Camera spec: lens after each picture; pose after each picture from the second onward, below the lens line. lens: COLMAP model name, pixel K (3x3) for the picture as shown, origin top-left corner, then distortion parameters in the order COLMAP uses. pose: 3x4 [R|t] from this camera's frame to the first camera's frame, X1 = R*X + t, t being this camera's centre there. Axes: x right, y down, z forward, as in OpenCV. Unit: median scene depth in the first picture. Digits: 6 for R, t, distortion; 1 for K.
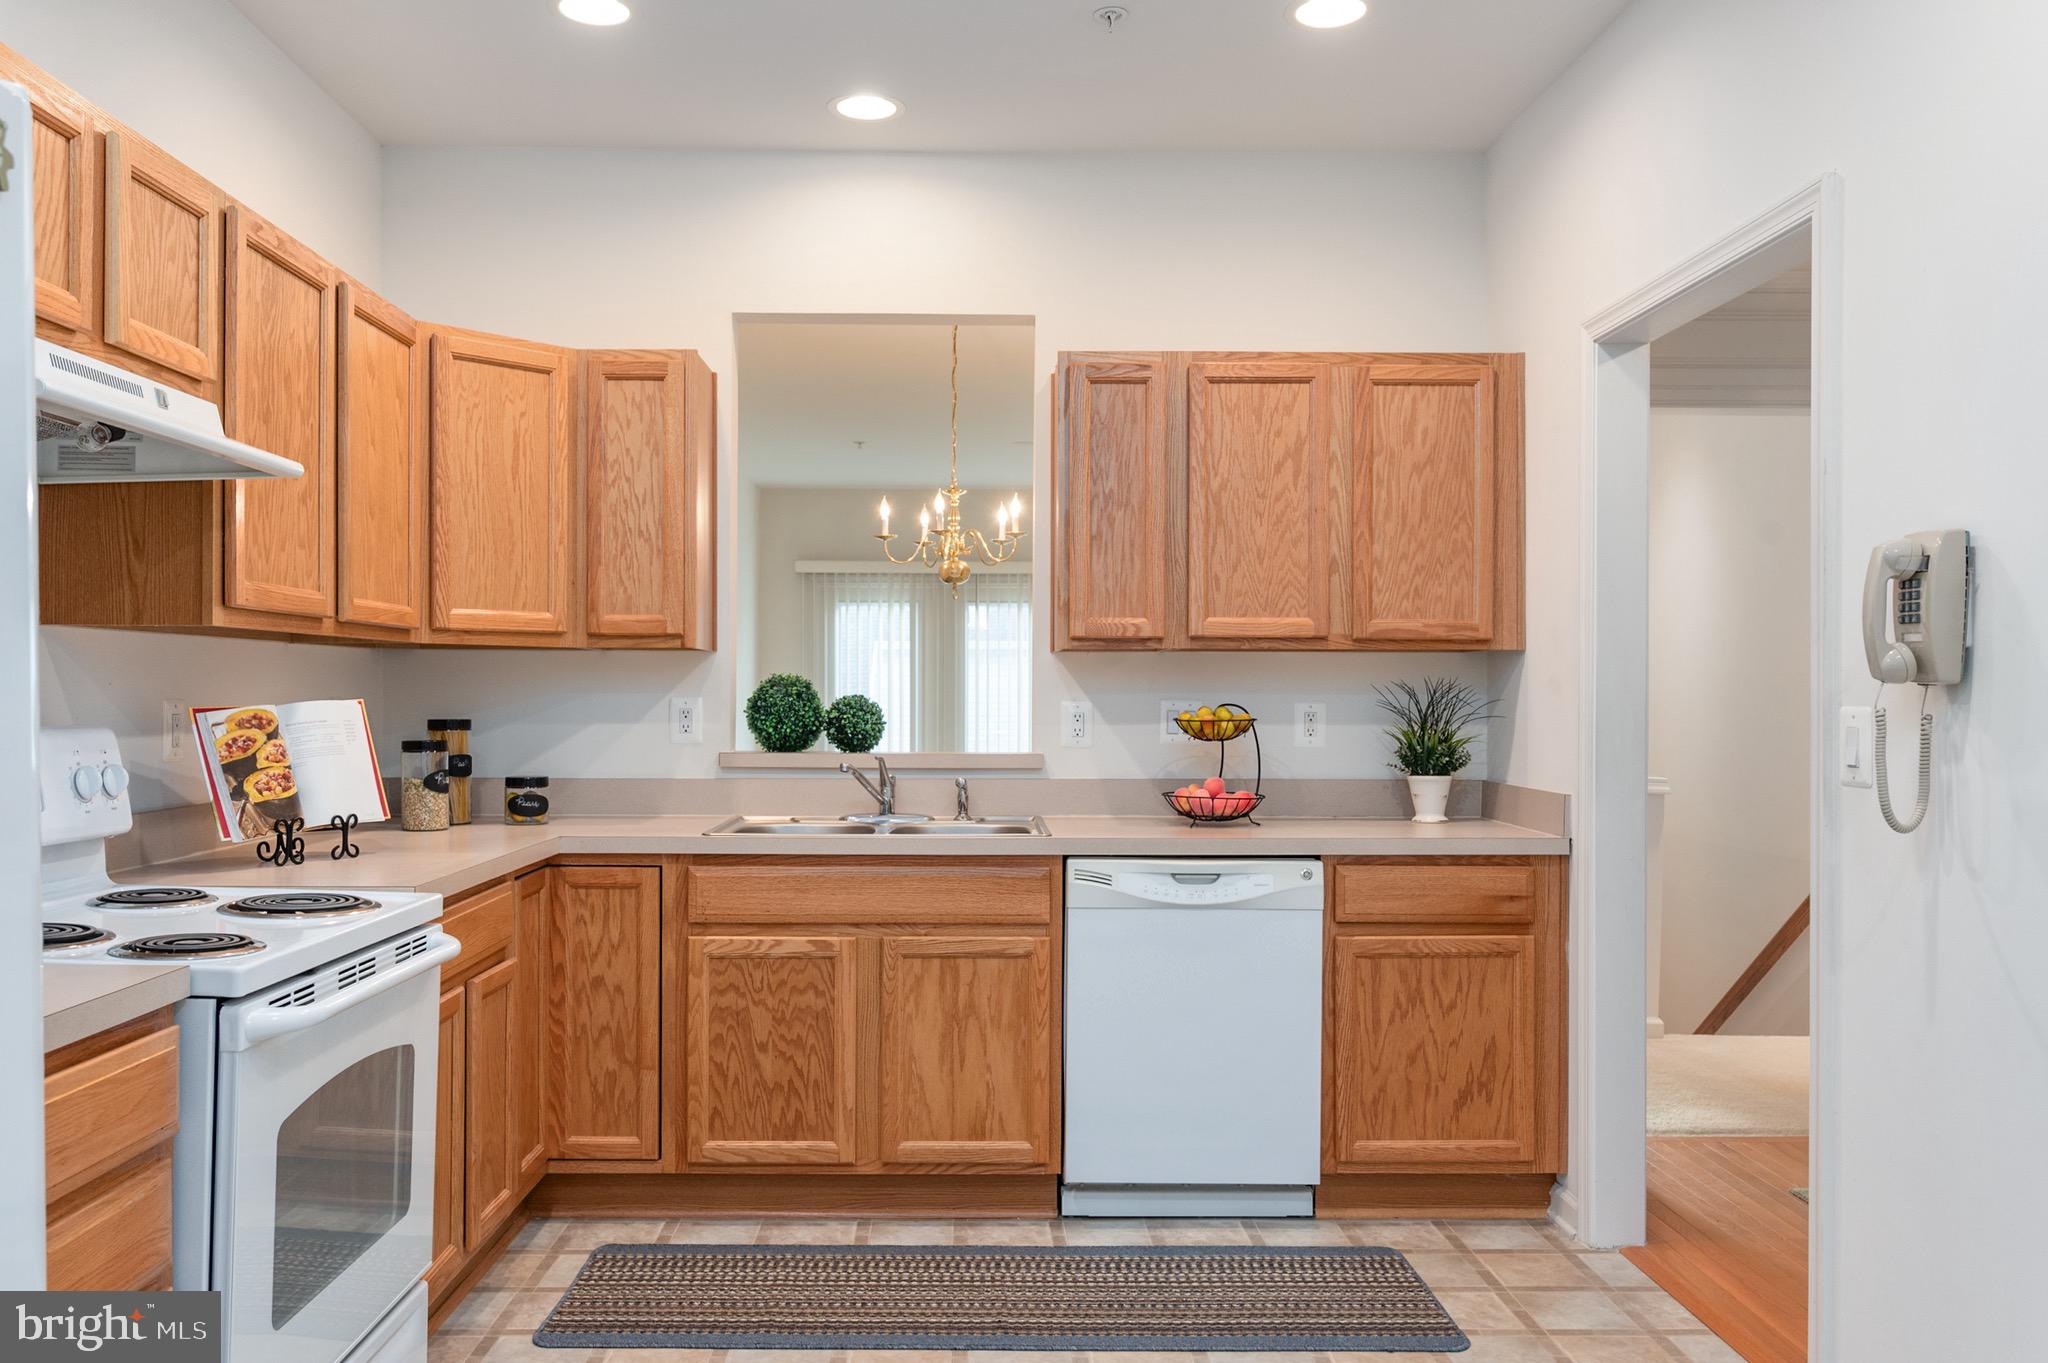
lens RADIAL K [[1583.9, 0, 976.5], [0, 1583.9, 705.4], [0, 0, 1]] dist [-0.002312, -0.001065]
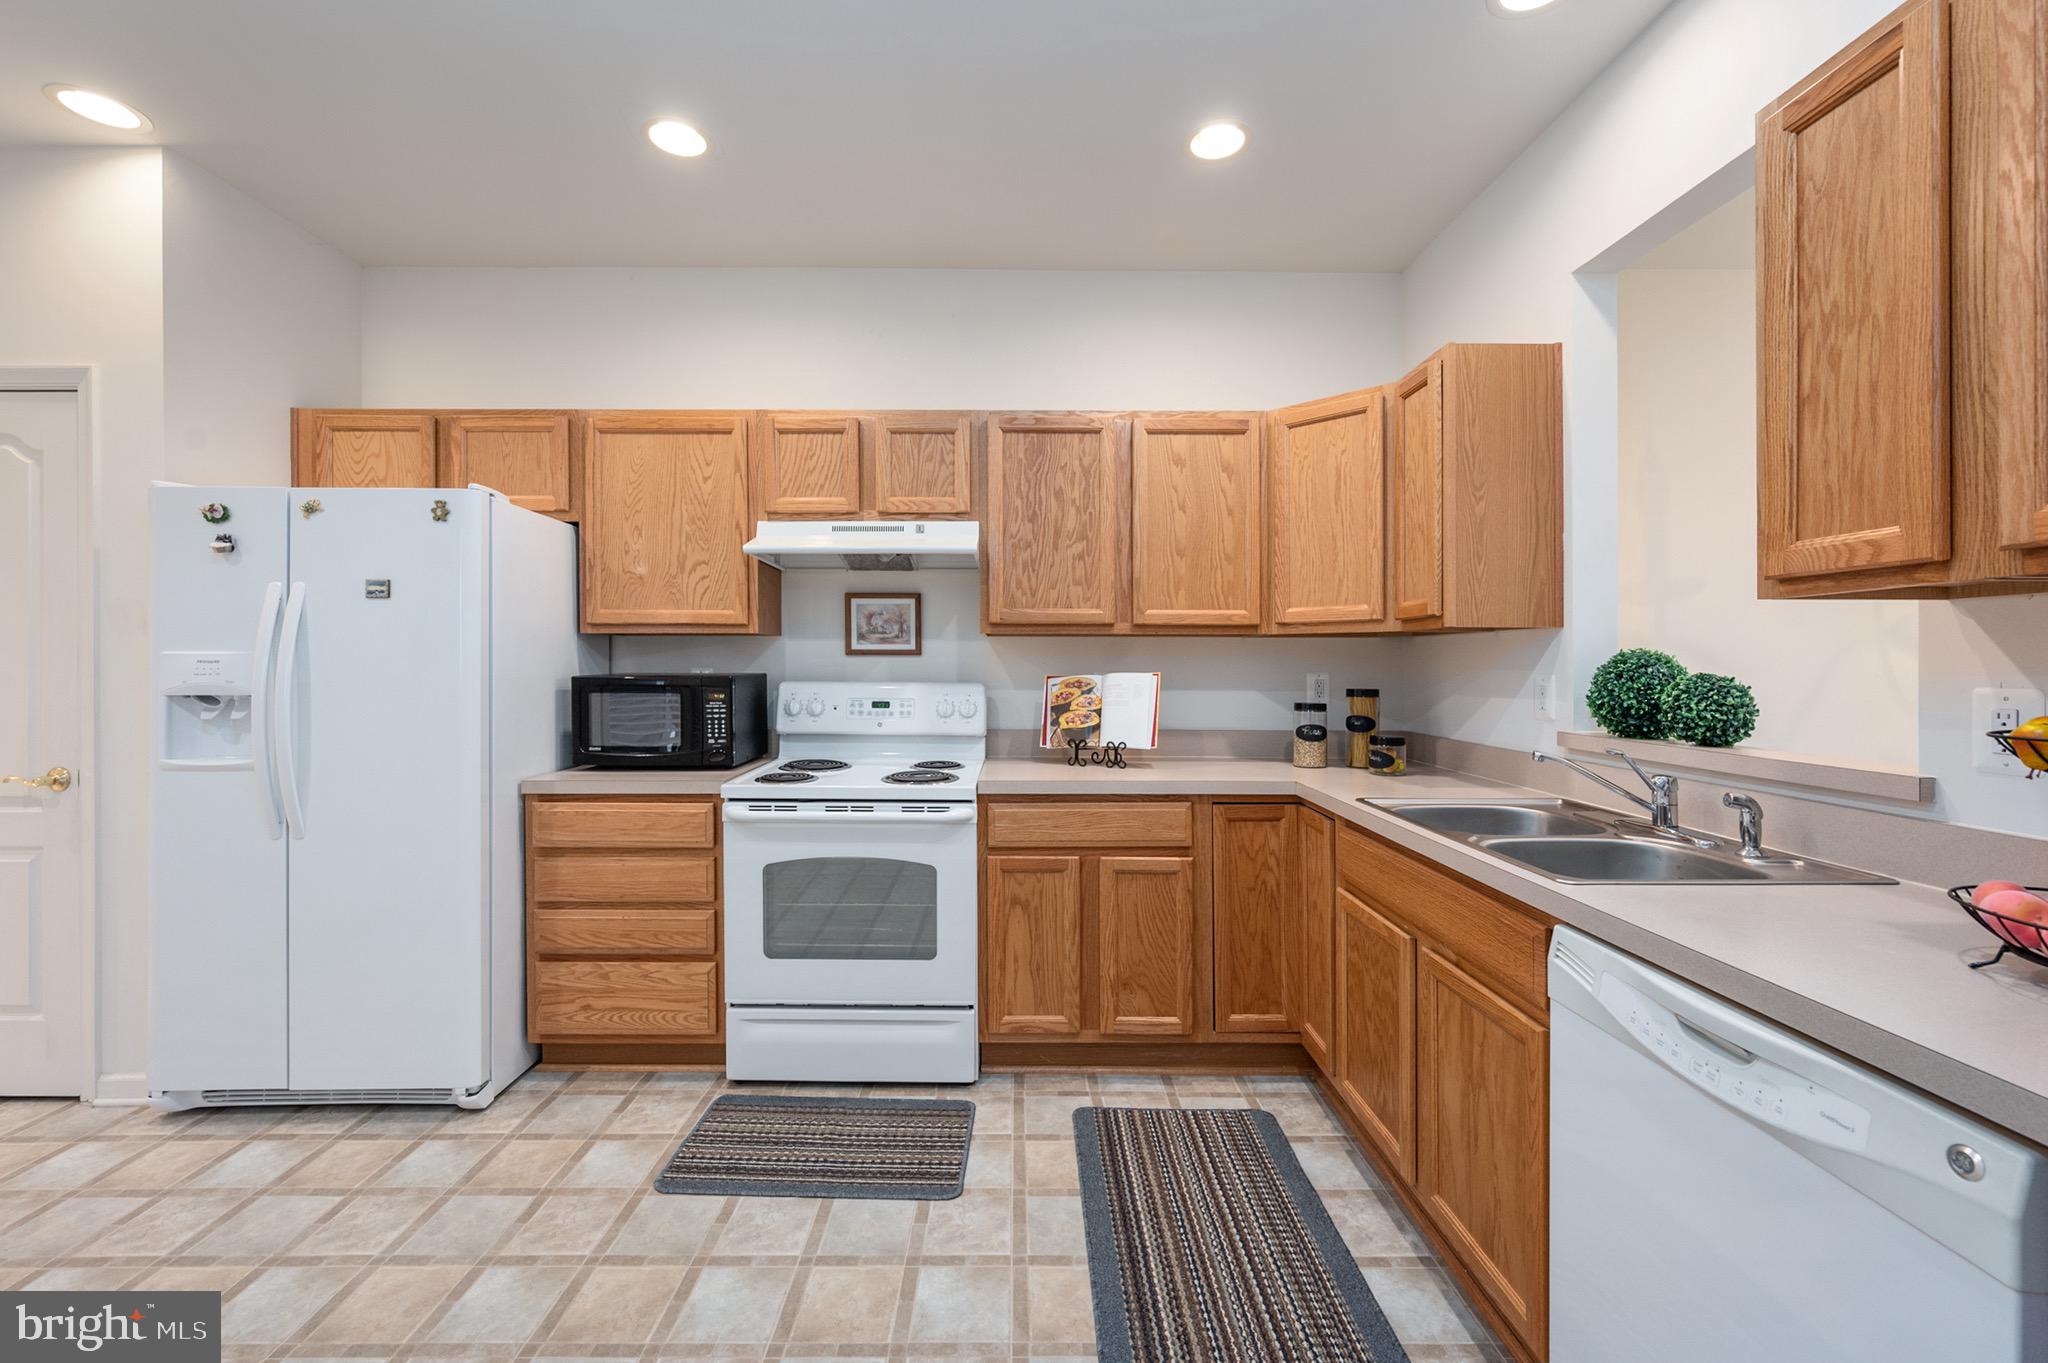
lens RADIAL K [[829.9, 0, 1020.7], [0, 829.9, 667.7], [0, 0, 1]] dist [0.000475, -0.000185]
pose [[-0.007217, 0.001474, -0.999973, 0.402564], [-0.011026, 0.999938, 0.001554, -0.007466], [0.999913, 0.011037, -0.007201, 0.774311]]
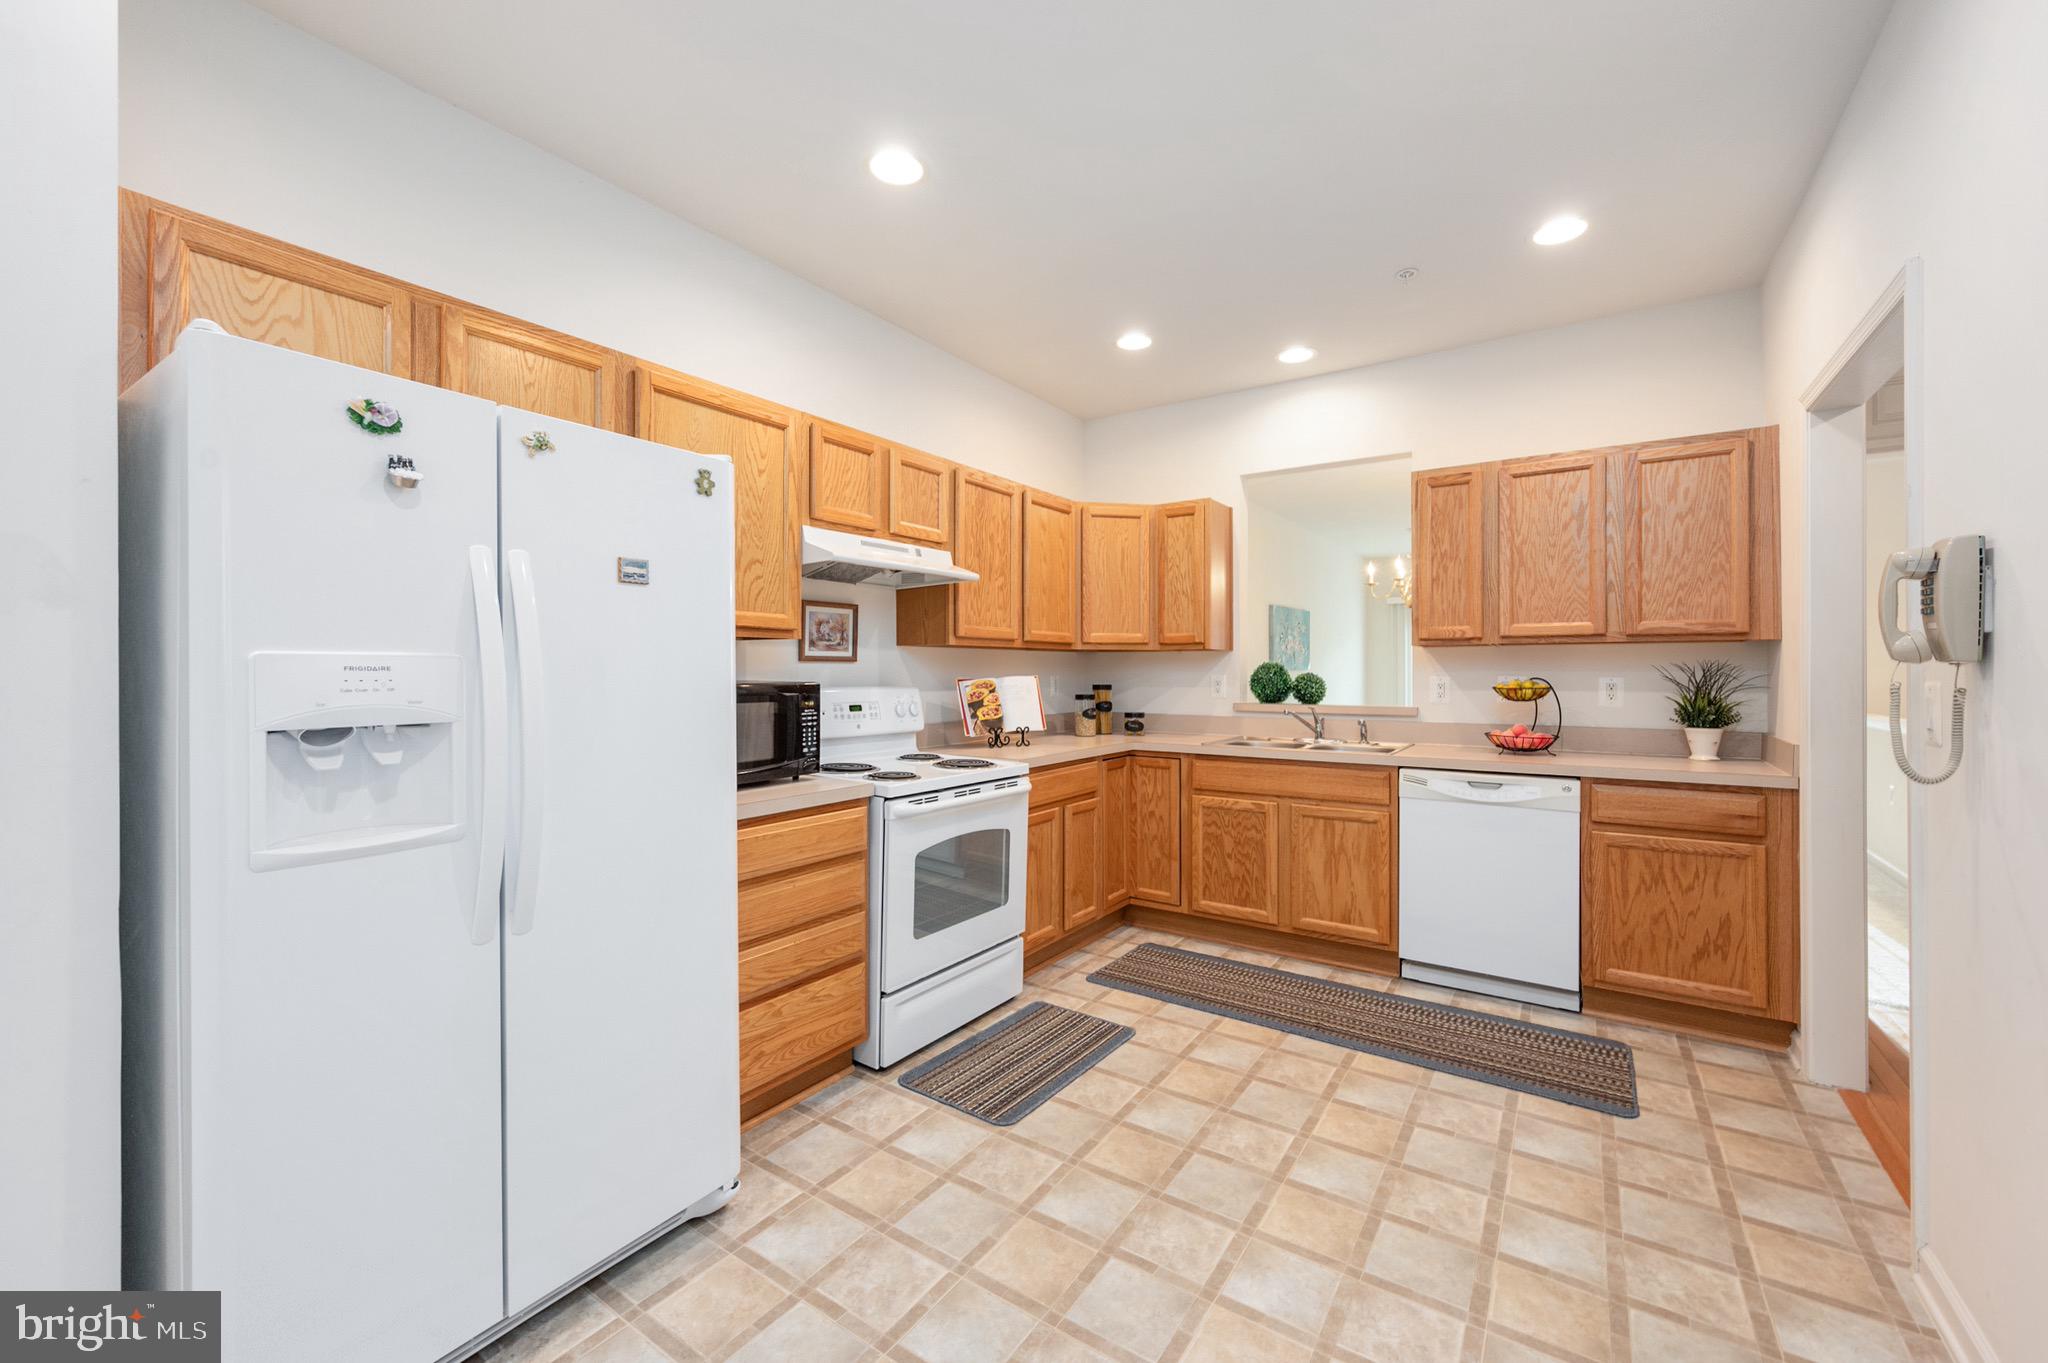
lens RADIAL K [[812.9, 0, 1027.3], [0, 812.9, 671.1], [0, 0, 1]] dist [0.000766, 0.000013]
pose [[0.821131, -0.003328, -0.570731, 0.227690], [-0.001407, 0.999968, -0.007855, -0.000948], [0.570739, 0.007254, 0.821100, 0.046308]]
